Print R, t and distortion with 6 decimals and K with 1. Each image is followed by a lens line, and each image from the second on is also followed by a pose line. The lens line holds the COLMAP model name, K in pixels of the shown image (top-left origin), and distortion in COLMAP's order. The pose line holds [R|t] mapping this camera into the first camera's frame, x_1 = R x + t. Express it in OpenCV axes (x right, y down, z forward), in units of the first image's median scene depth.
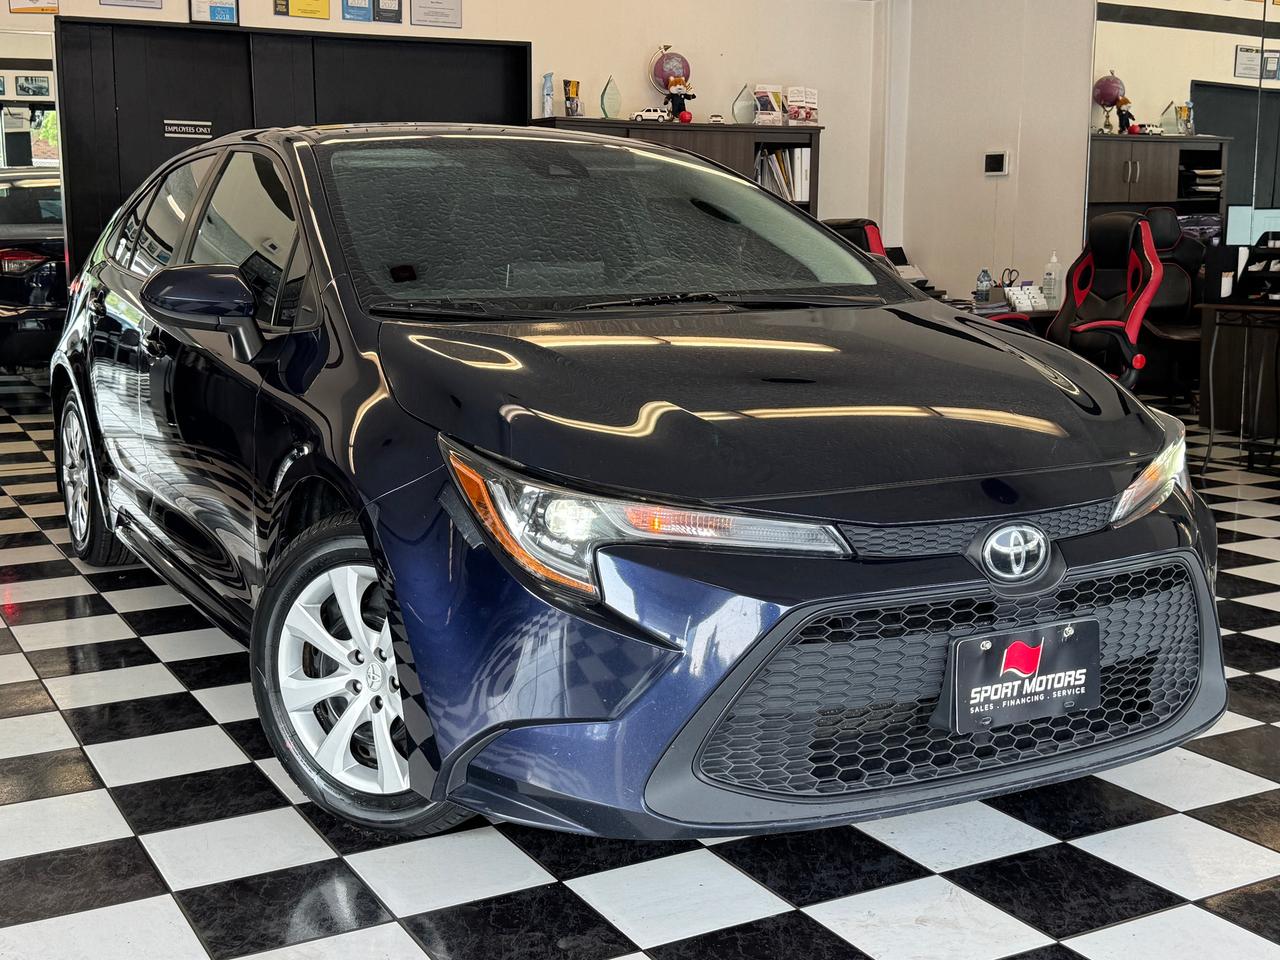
lens RADIAL K [[1602.1, 0, 667.5], [0, 1602.1, 477.7], [0, 0, 1]] dist [0.110816, 0.000000]
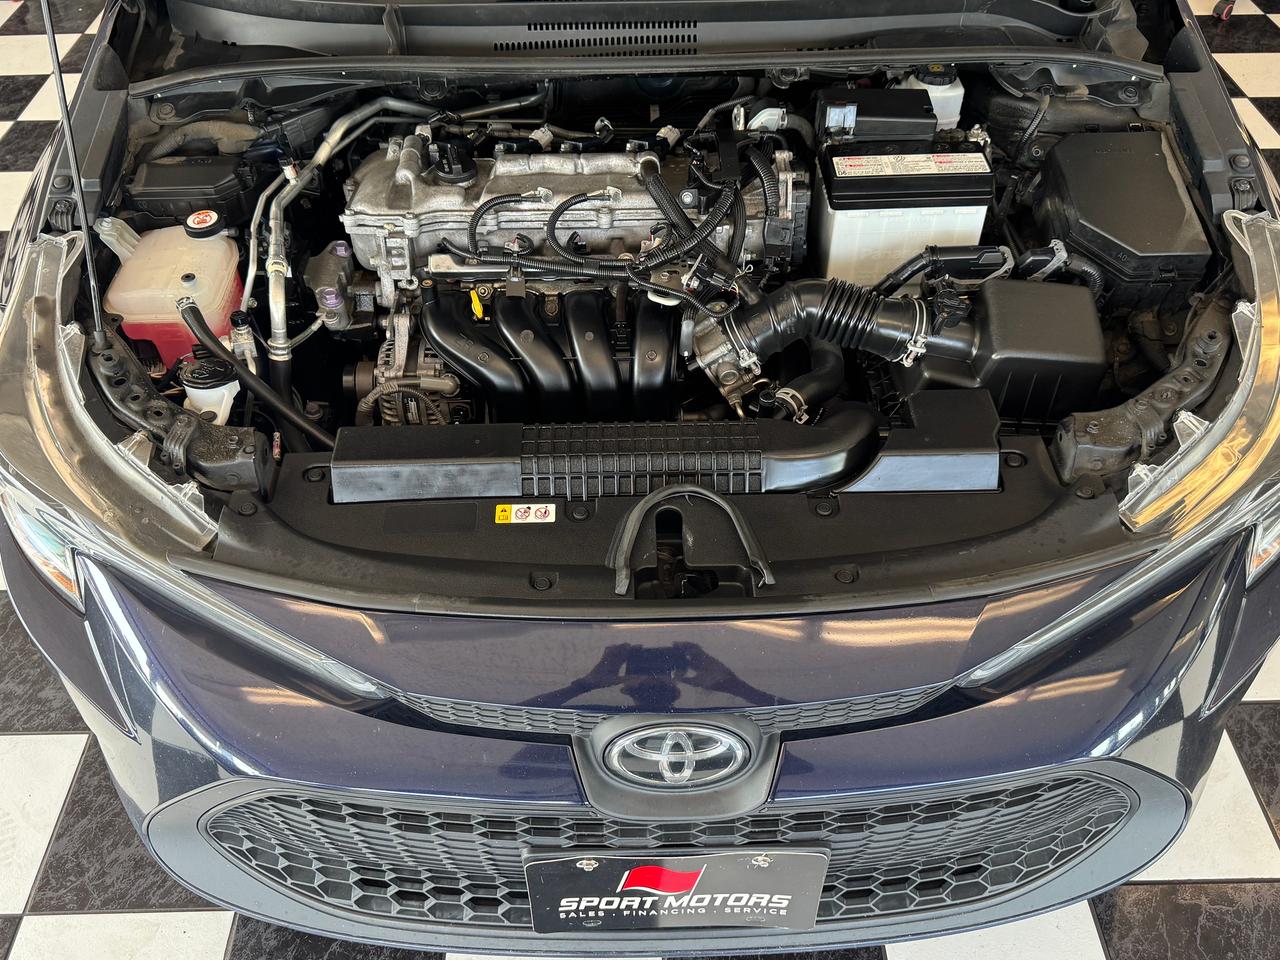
lens RADIAL K [[1131.8, 0, 645.9], [0, 1131.8, 479.8], [0, 0, 1]] dist [0.053471, -0.010248]
pose [[0.878859, 0.340340, -0.334327, 0.305239], [-0.083991, 0.800208, 0.593811, -0.272841], [0.469629, -0.493796, 0.731856, 0.735935]]
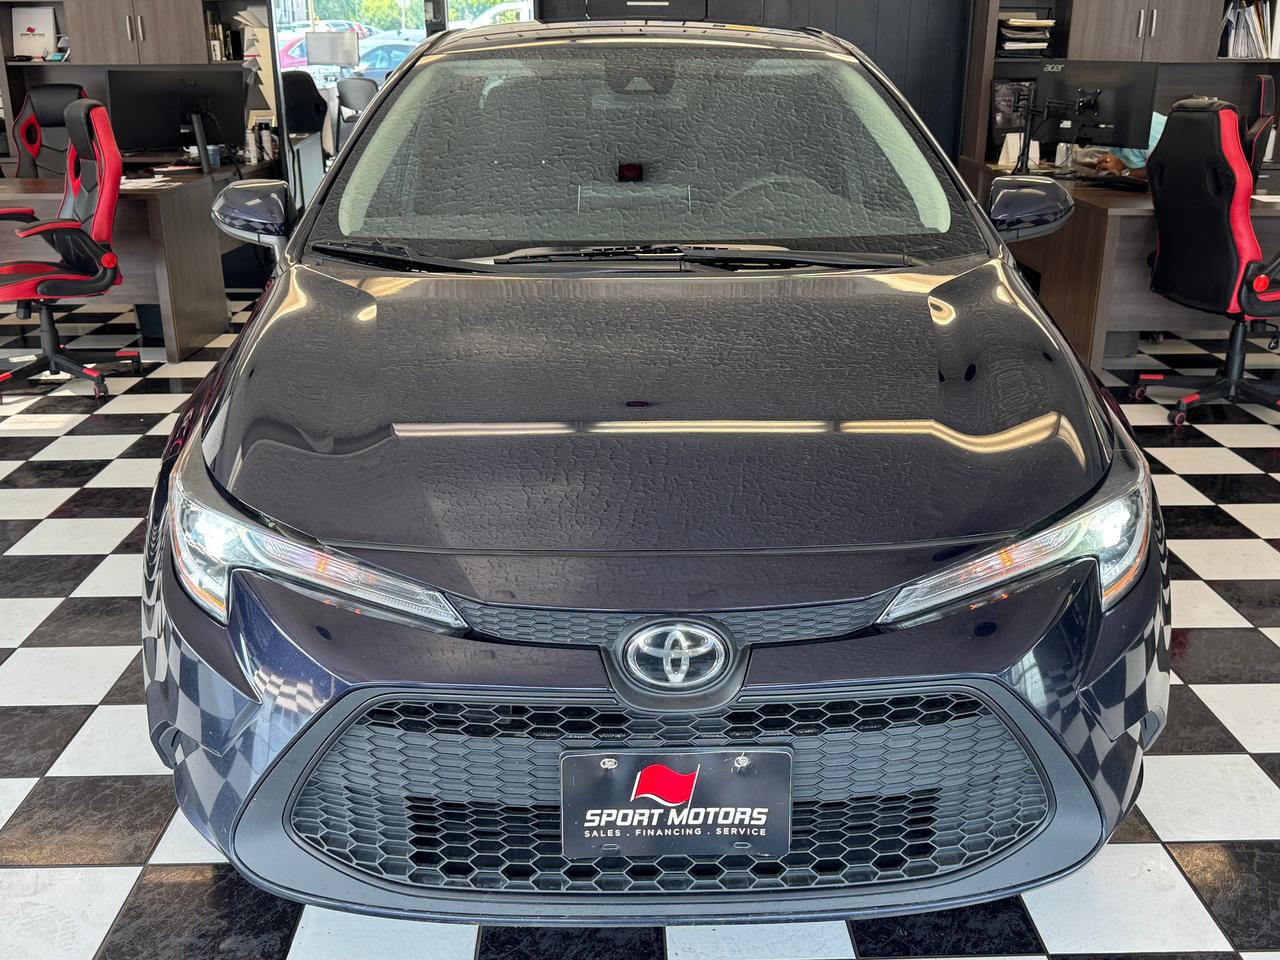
lens RADIAL K [[1313.0, 0, 643.9], [0, 1313.0, 477.2], [0, 0, 1]] dist [0.118644, 0.000000]
pose [[0.885091, 0.152584, -0.439695, 0.472190], [-0.081084, 0.980837, 0.177154, -0.155039], [0.458300, -0.121145, 0.880503, 0.418939]]
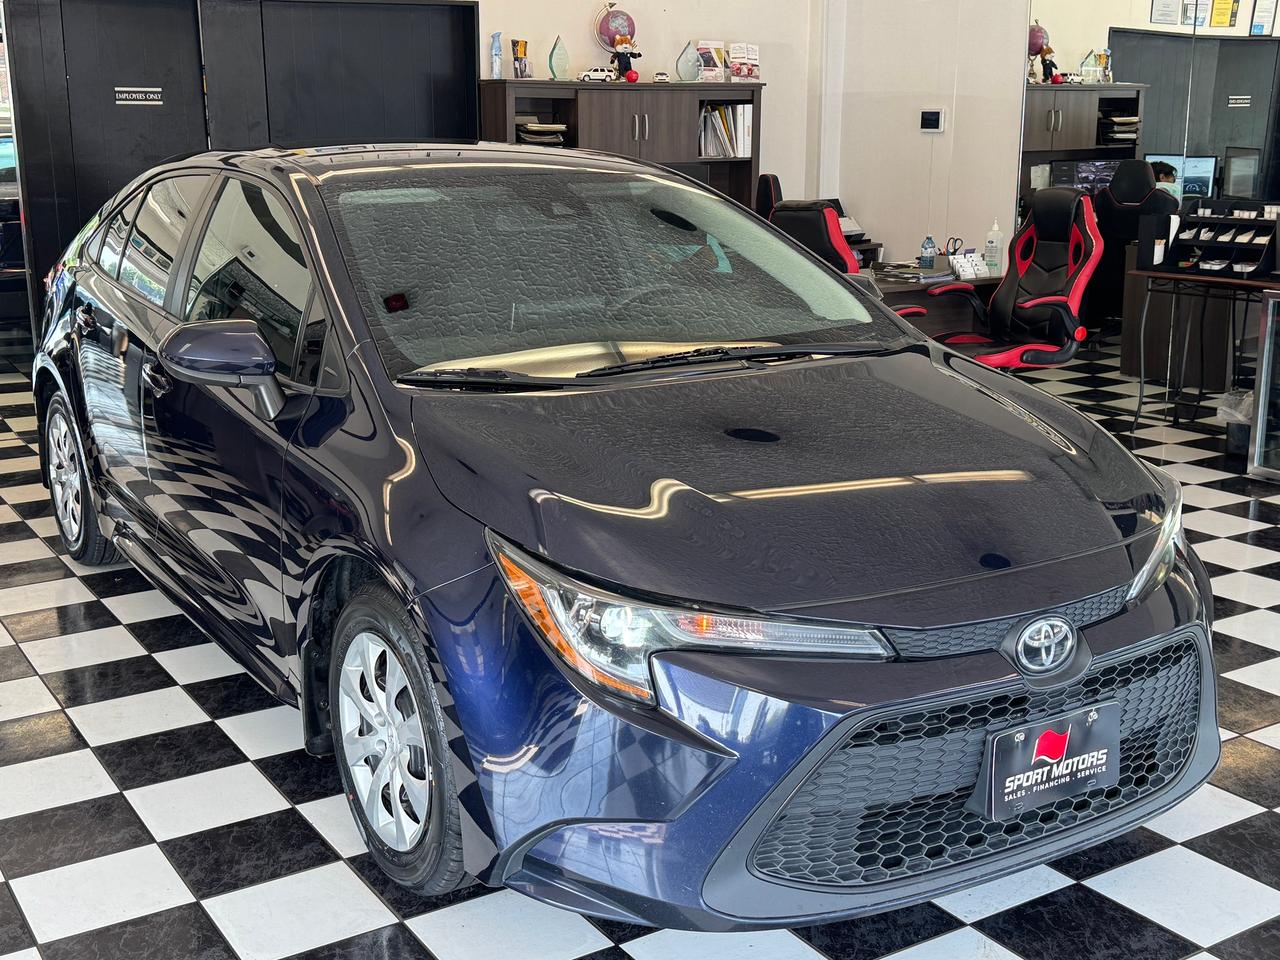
lens RADIAL K [[1552.5, 0, 648.6], [0, 1552.5, 470.4], [0, 0, 1]] dist [0.063272, 0.000000]
pose [[0.998952, -0.010753, 0.044495, -0.084878], [0.007869, 0.997888, 0.064483, -0.132741], [-0.045094, -0.064065, 0.996926, 0.006745]]
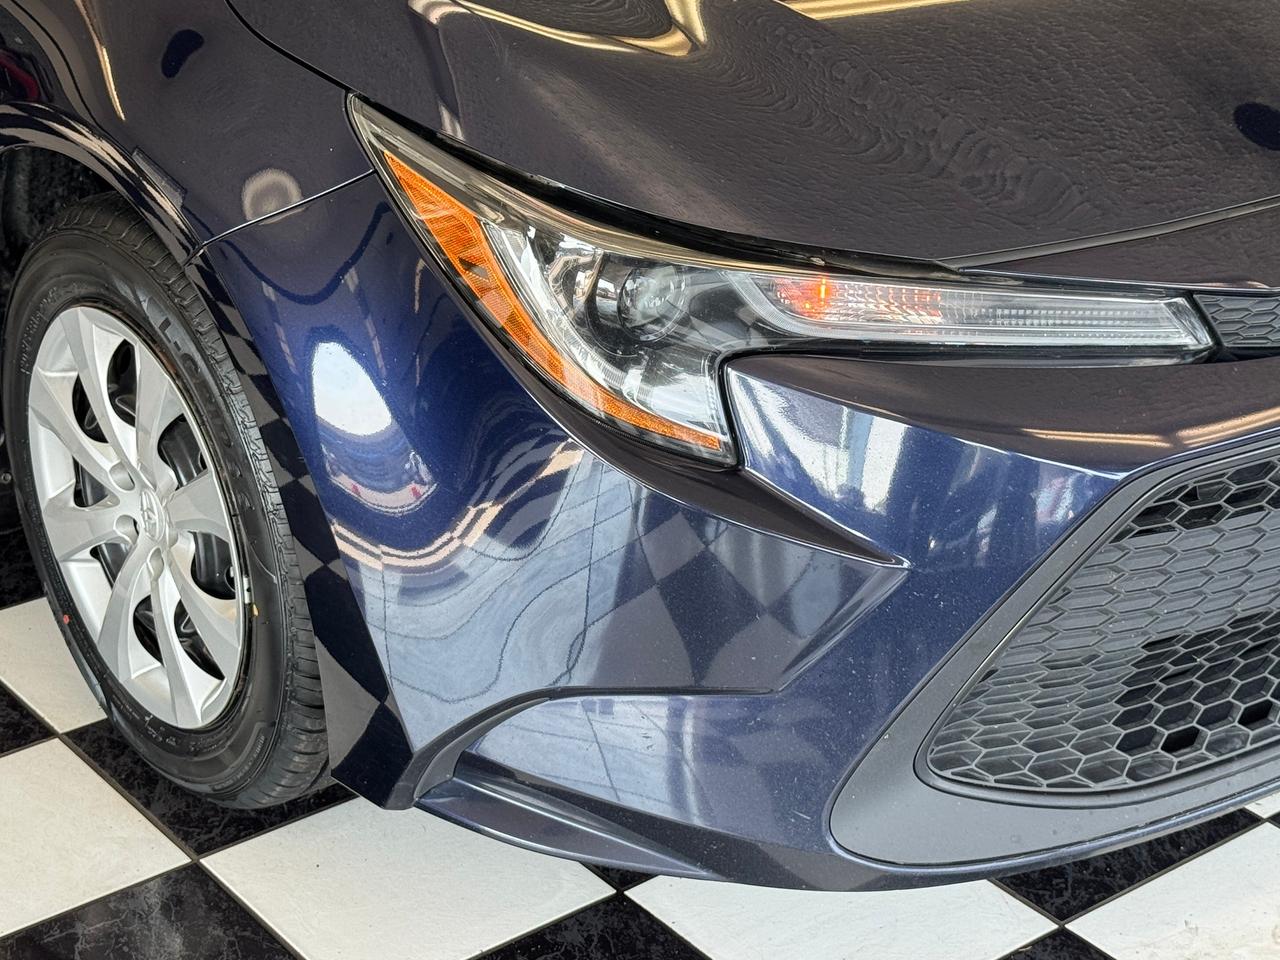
lens RADIAL K [[2500.2, 0, 631.1], [0, 2500.2, 491.6], [0, 0, 1]] dist [0.118714, 0.000000]
pose [[0.989692, -0.053200, 0.132961, -0.170812], [0.013155, 0.958286, 0.285509, -0.134212], [-0.142604, -0.280817, 0.949108, 0.237985]]
